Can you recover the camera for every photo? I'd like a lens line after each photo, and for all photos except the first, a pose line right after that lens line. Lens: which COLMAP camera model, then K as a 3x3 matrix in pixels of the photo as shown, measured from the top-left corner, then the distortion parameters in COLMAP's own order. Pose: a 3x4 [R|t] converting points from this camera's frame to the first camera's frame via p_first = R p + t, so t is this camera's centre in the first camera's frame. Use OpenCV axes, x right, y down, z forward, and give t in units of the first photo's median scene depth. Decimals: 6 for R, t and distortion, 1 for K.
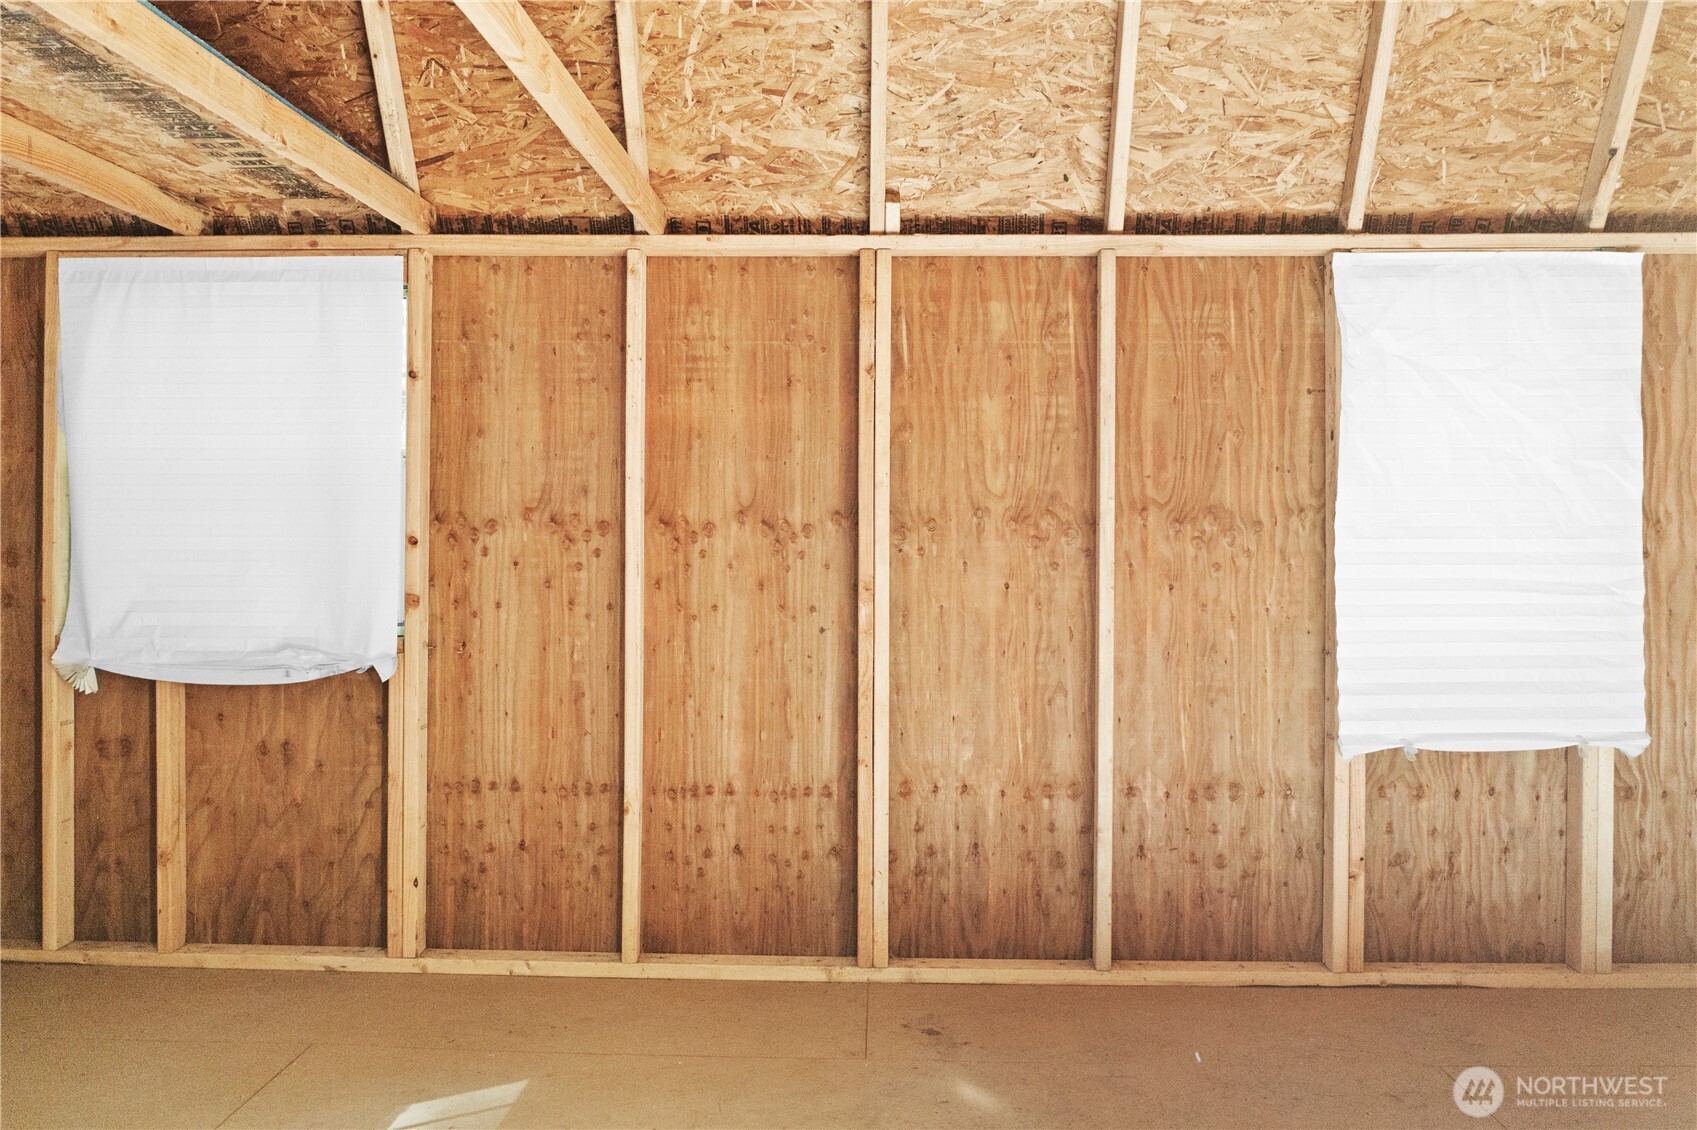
lens RADIAL K [[1357.8, 0, 844.4], [0, 1357.8, 550.9], [0, 0, 1]] dist [-0.003205, 0.016597]
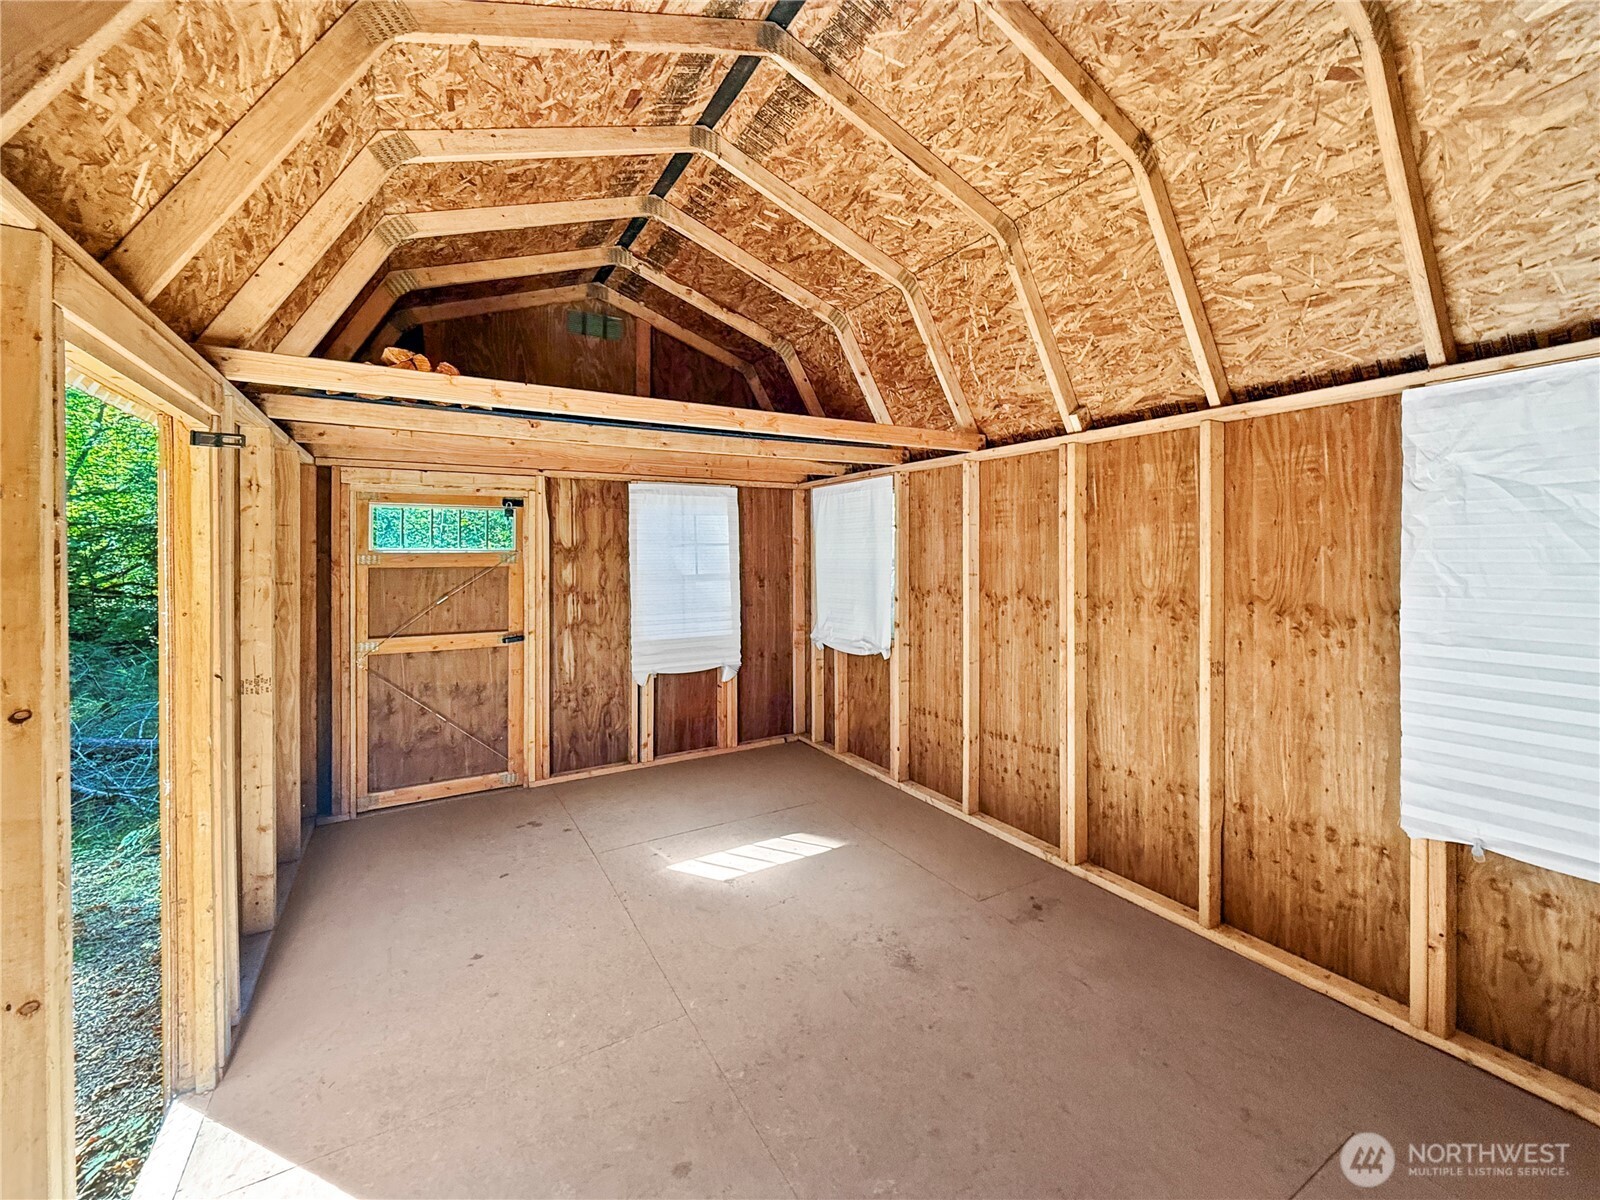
lens RADIAL K [[651.0, 0, 795.3], [0, 651.0, 567.3], [0, 0, 1]] dist [0.014577, -0.000422]
pose [[0.551681, 0.008200, -0.834015, 0.516204], [-0.003926, 0.999966, 0.007235, -0.069853], [0.834046, -0.000717, 0.551694, 0.256972]]
